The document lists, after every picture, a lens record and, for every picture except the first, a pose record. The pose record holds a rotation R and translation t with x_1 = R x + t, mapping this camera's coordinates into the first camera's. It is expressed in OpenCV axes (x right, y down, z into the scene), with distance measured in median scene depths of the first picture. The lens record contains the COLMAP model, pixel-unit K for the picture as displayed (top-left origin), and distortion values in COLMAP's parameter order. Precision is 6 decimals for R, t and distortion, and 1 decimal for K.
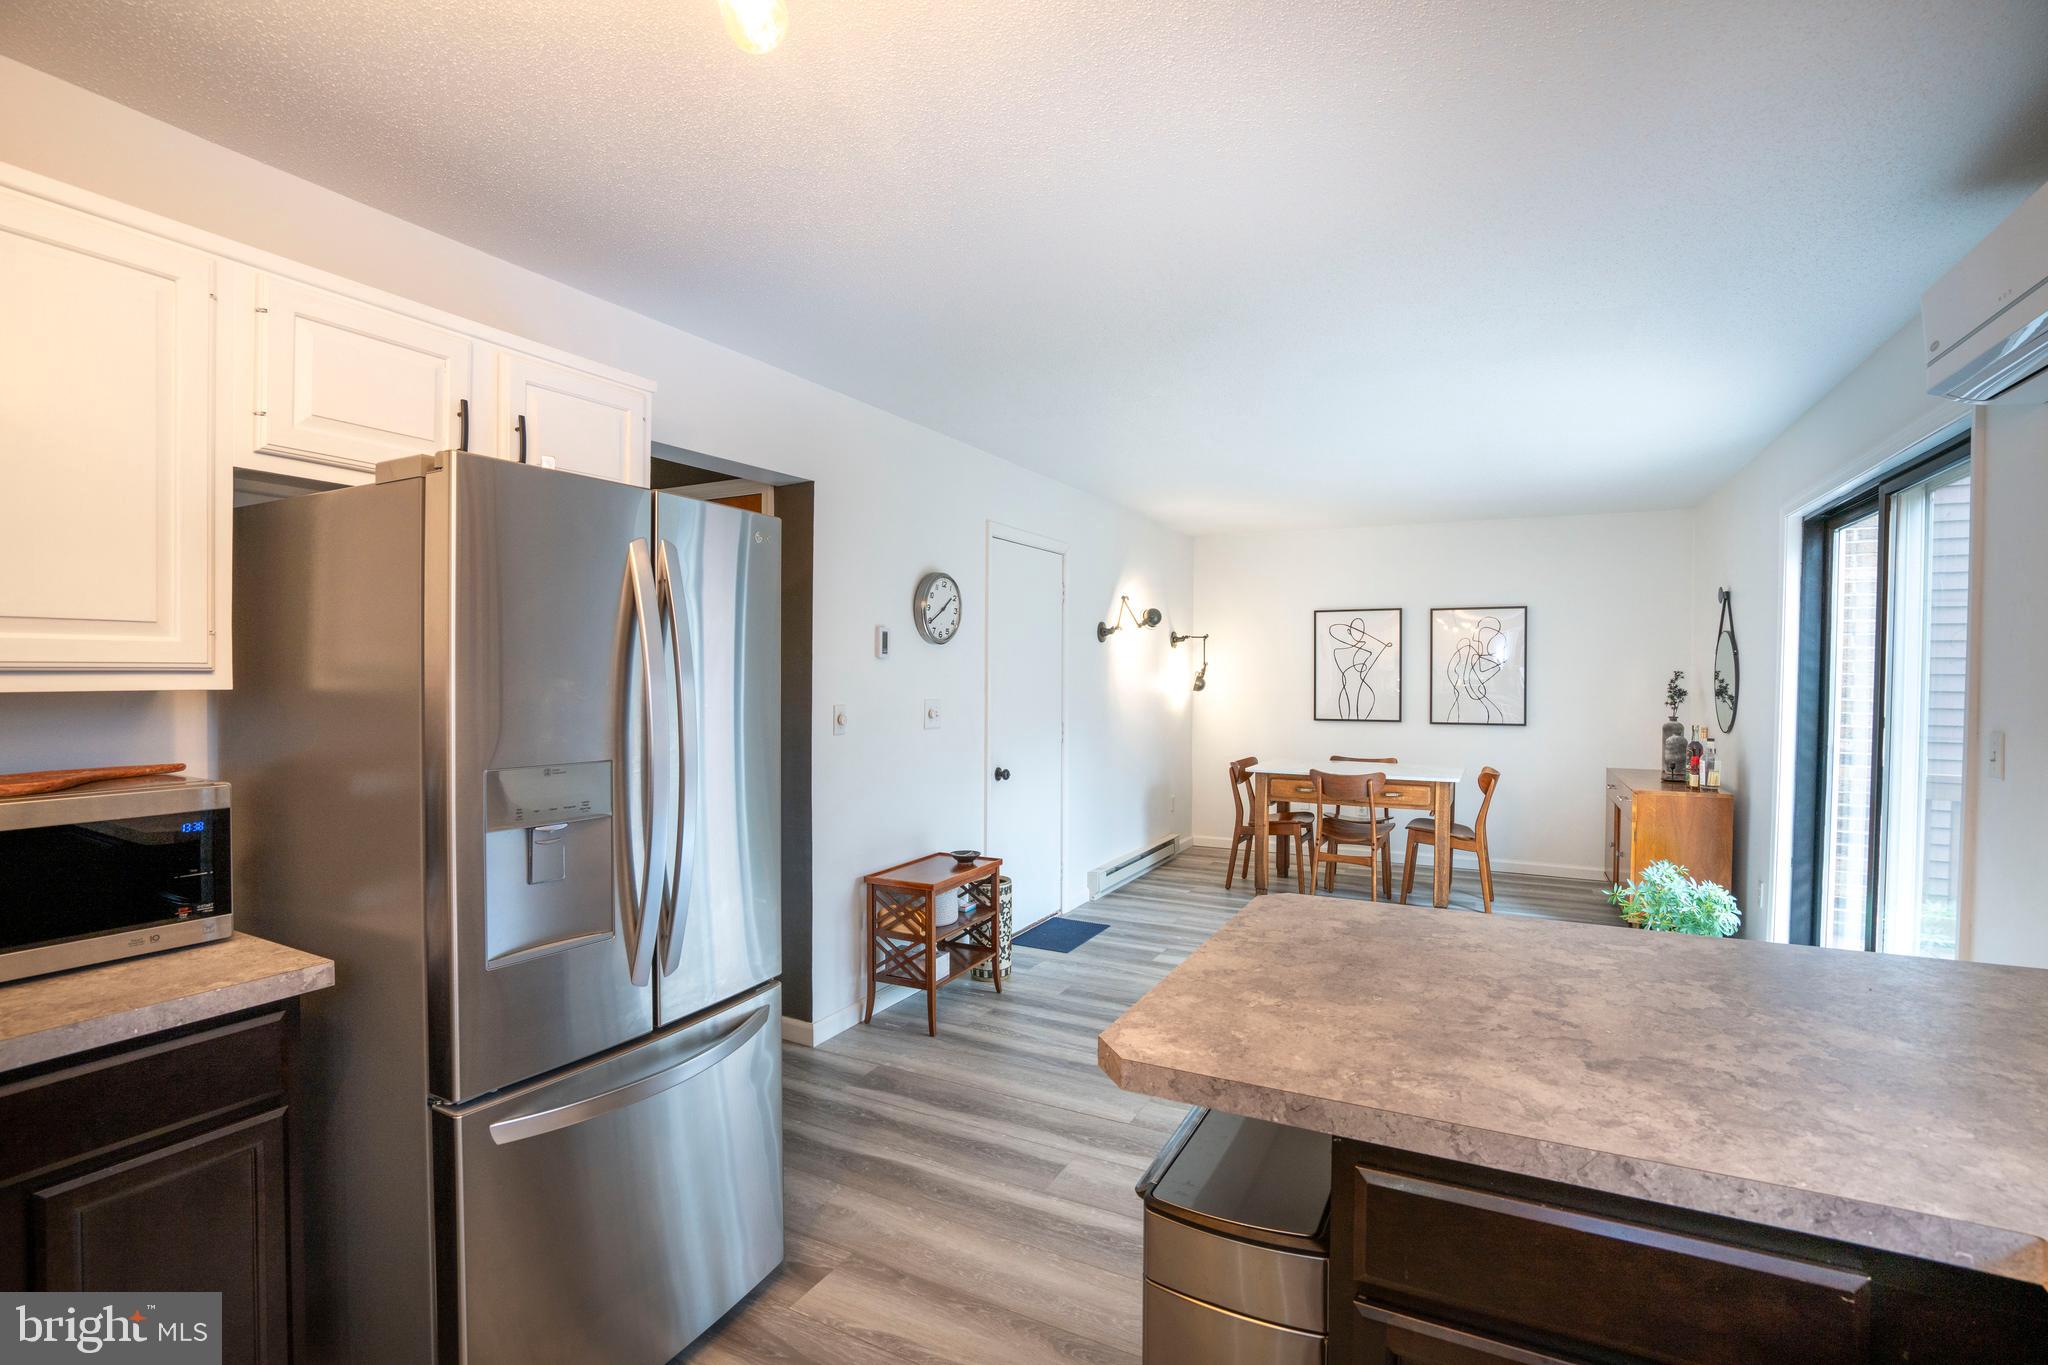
lens RADIAL K [[945.6, 0, 1024.0], [0, 945.6, 687.6], [0, 0, 1]] dist [-0.059459, 0.022316]
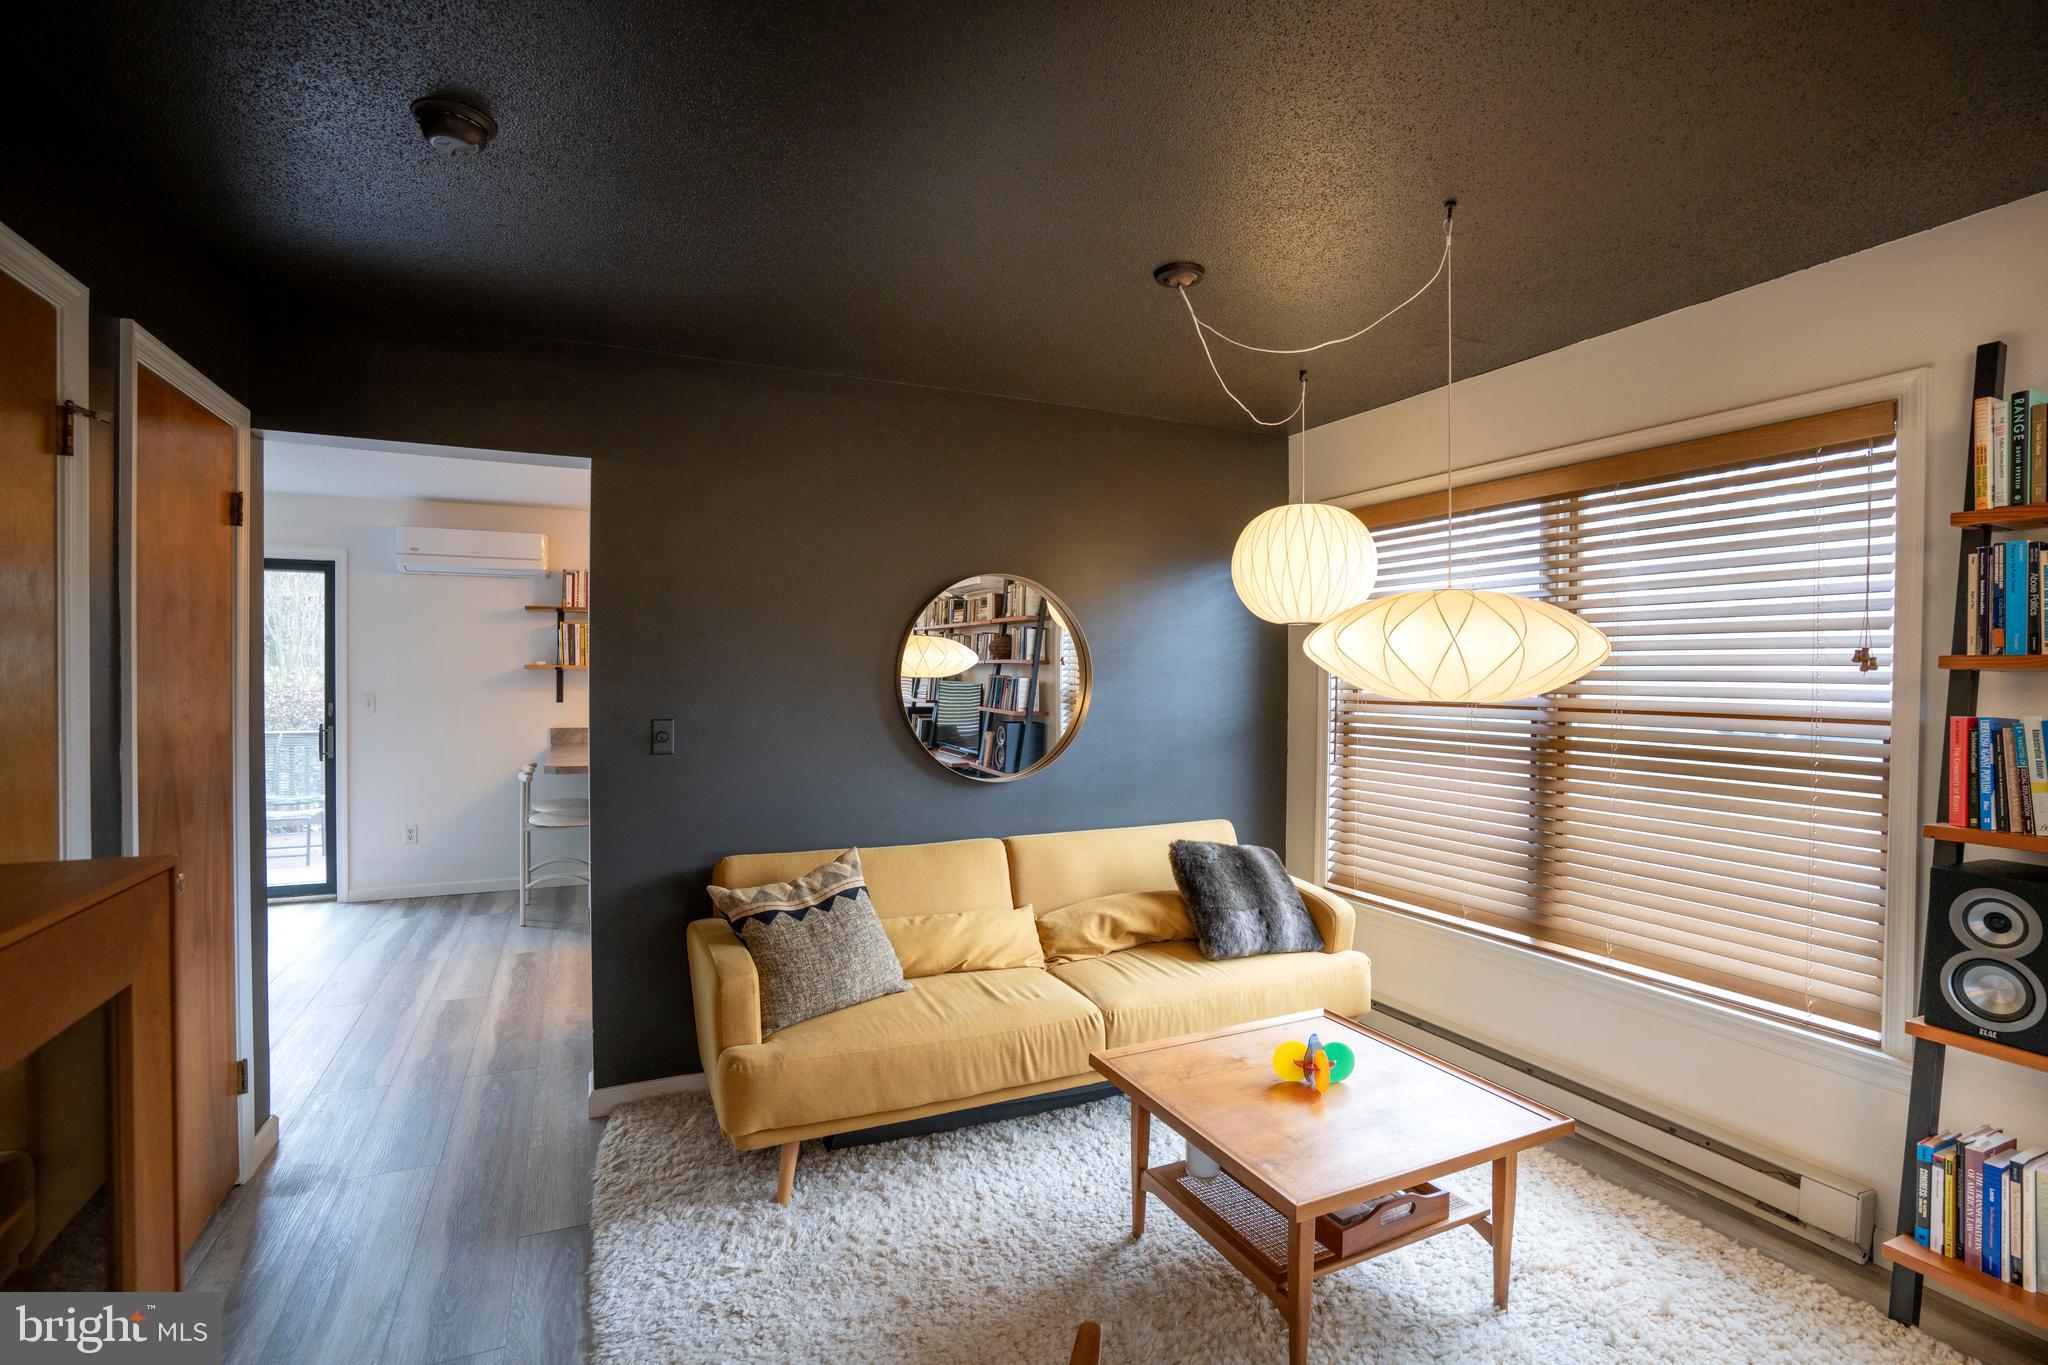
lens RADIAL K [[945.6, 0, 1017.0], [0, 945.6, 687.6], [0, 0, 1]] dist [-0.059459, 0.022316]
pose [[-0.794531, -0.019926, 0.606897, -0.781751], [-0.001358, 0.999517, 0.031039, -0.020976], [-0.607222, 0.023837, -0.794174, 0.796941]]
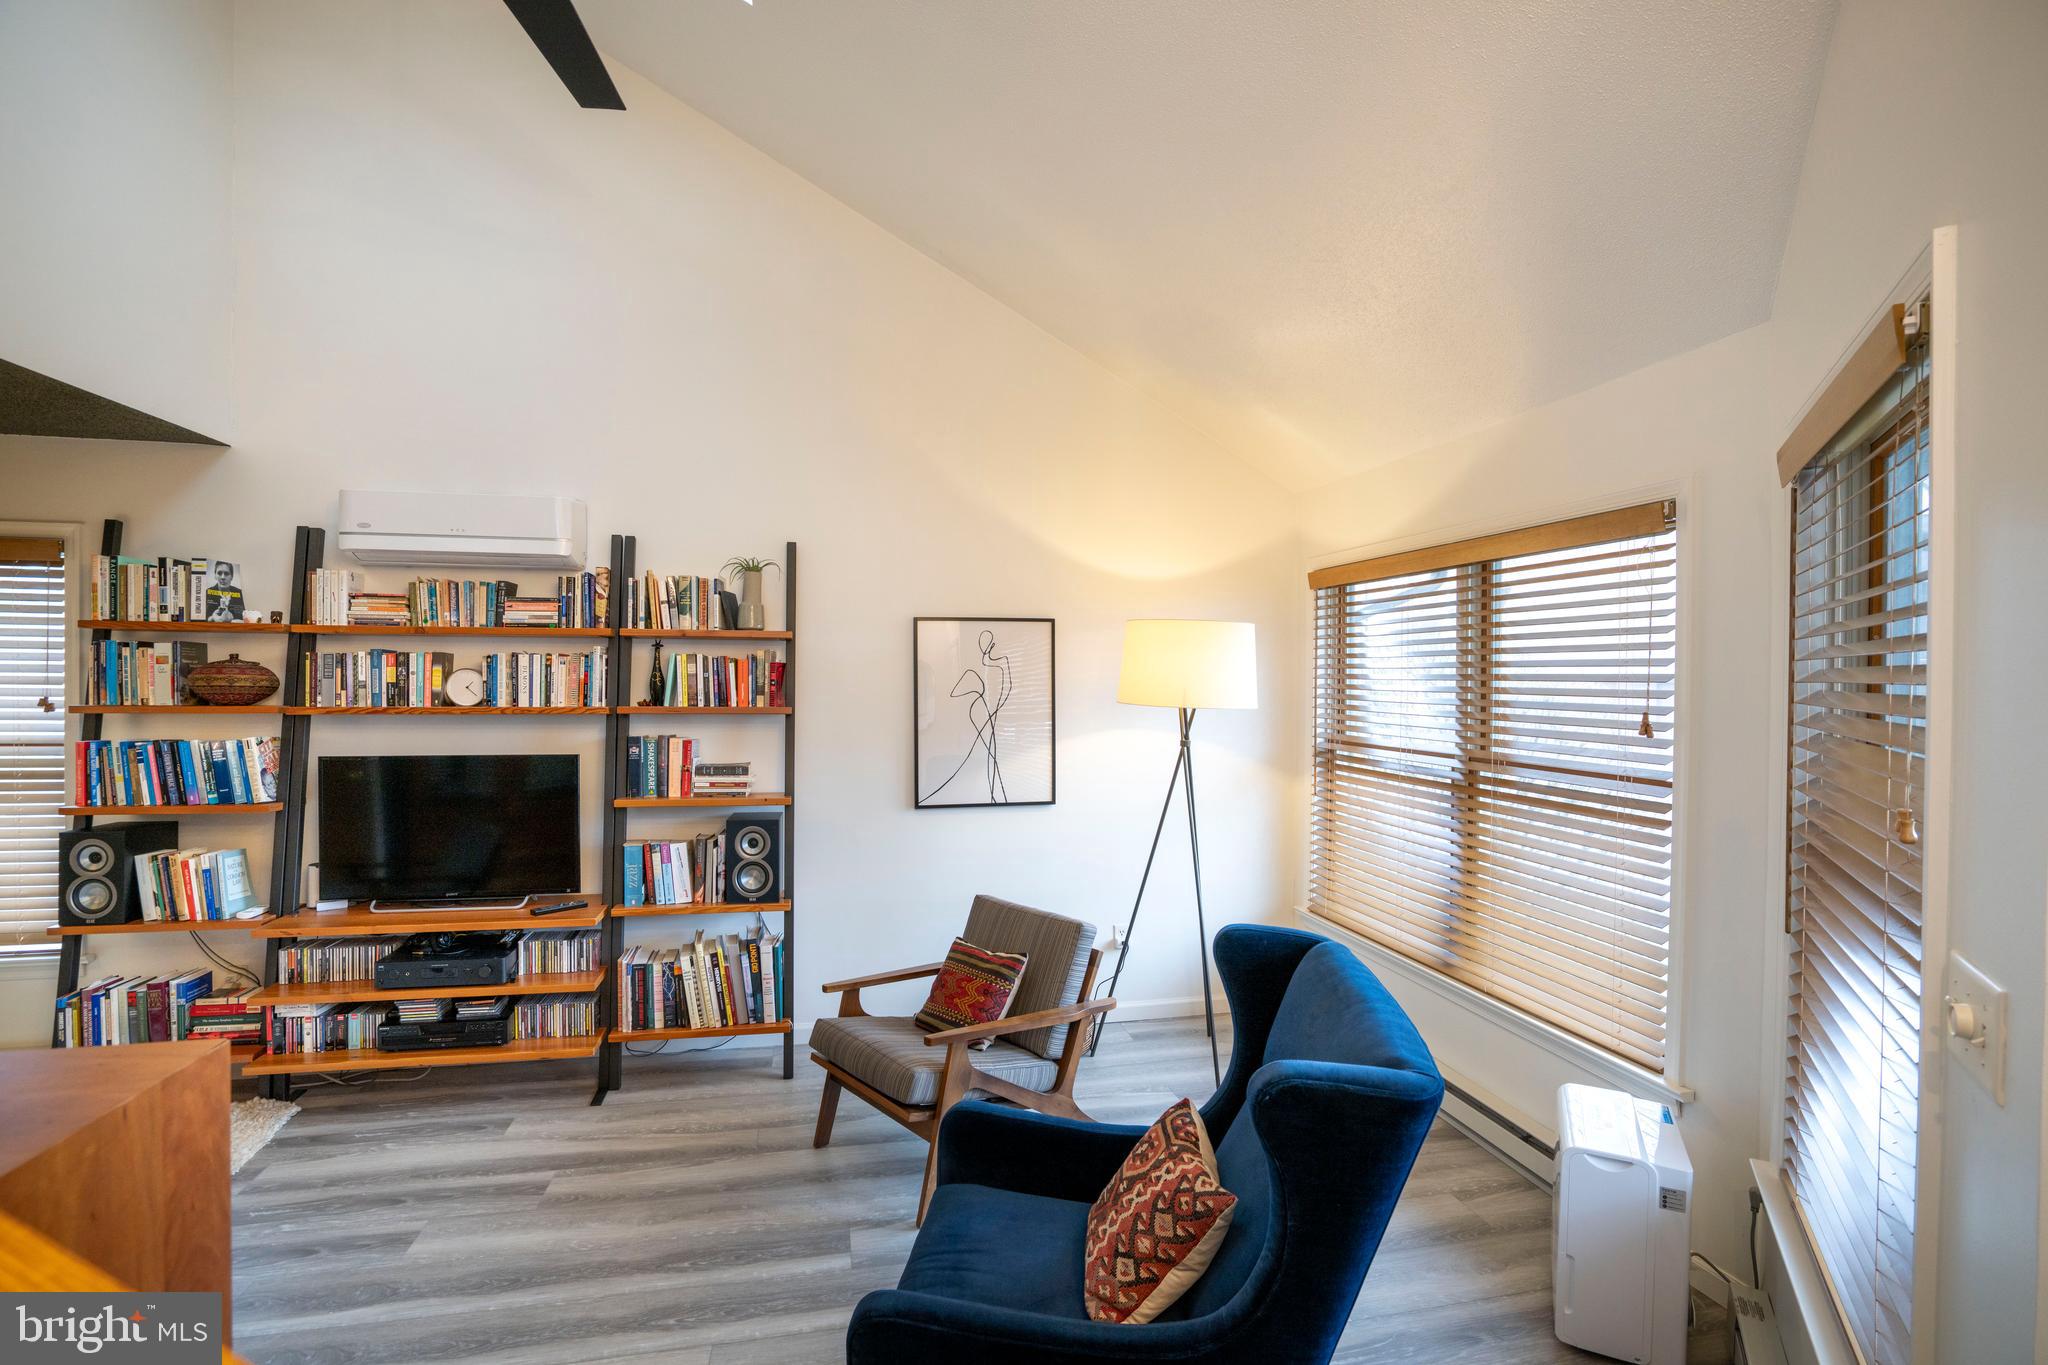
lens RADIAL K [[945.6, 0, 1018.7], [0, 945.6, 685.3], [0, 0, 1]] dist [-0.059459, 0.022316]
pose [[-0.765869, -0.002545, -0.642991, -0.947755], [-0.021155, 0.999551, 0.021242, -0.062494], [0.642648, 0.029871, -0.765579, 1.154427]]
